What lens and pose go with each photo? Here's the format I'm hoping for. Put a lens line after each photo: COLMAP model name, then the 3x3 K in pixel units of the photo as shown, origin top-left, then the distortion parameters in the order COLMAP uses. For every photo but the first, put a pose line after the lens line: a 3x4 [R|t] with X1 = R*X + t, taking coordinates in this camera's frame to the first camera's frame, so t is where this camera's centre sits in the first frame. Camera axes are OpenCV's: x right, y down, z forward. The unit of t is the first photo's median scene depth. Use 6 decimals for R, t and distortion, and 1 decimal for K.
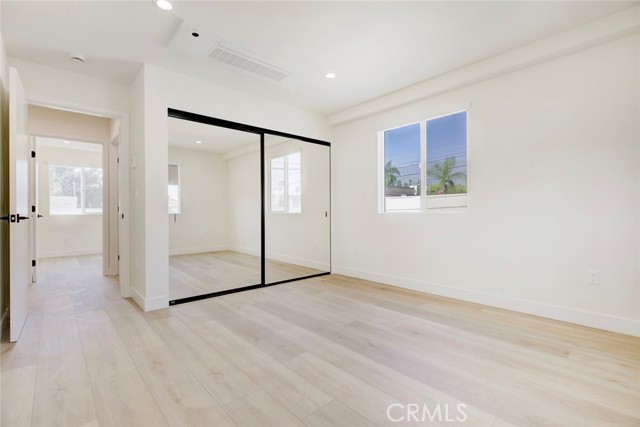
lens RADIAL K [[289.4, 0, 320.0], [0, 289.4, 213.5], [0, 0, 1]] dist [0.003078, 0.001009]
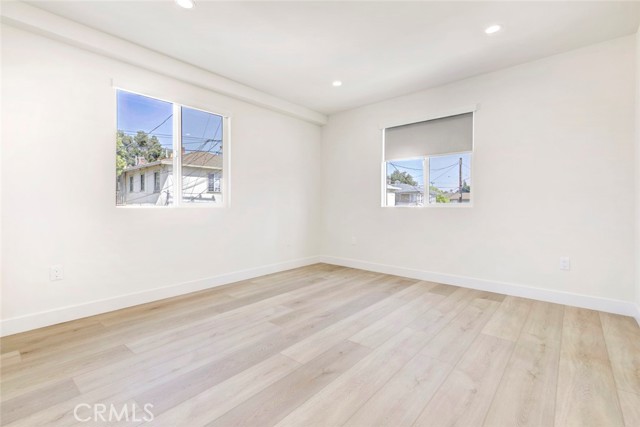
lens RADIAL K [[285.8, 0, 320.0], [0, 285.8, 213.5], [0, 0, 1]] dist [0.024299, -0.000385]
pose [[-0.112305, -0.016455, 0.993538, -0.890745], [0.004241, 0.999846, 0.017039, 0.007082], [-0.993665, 0.006127, -0.112217, 1.029430]]
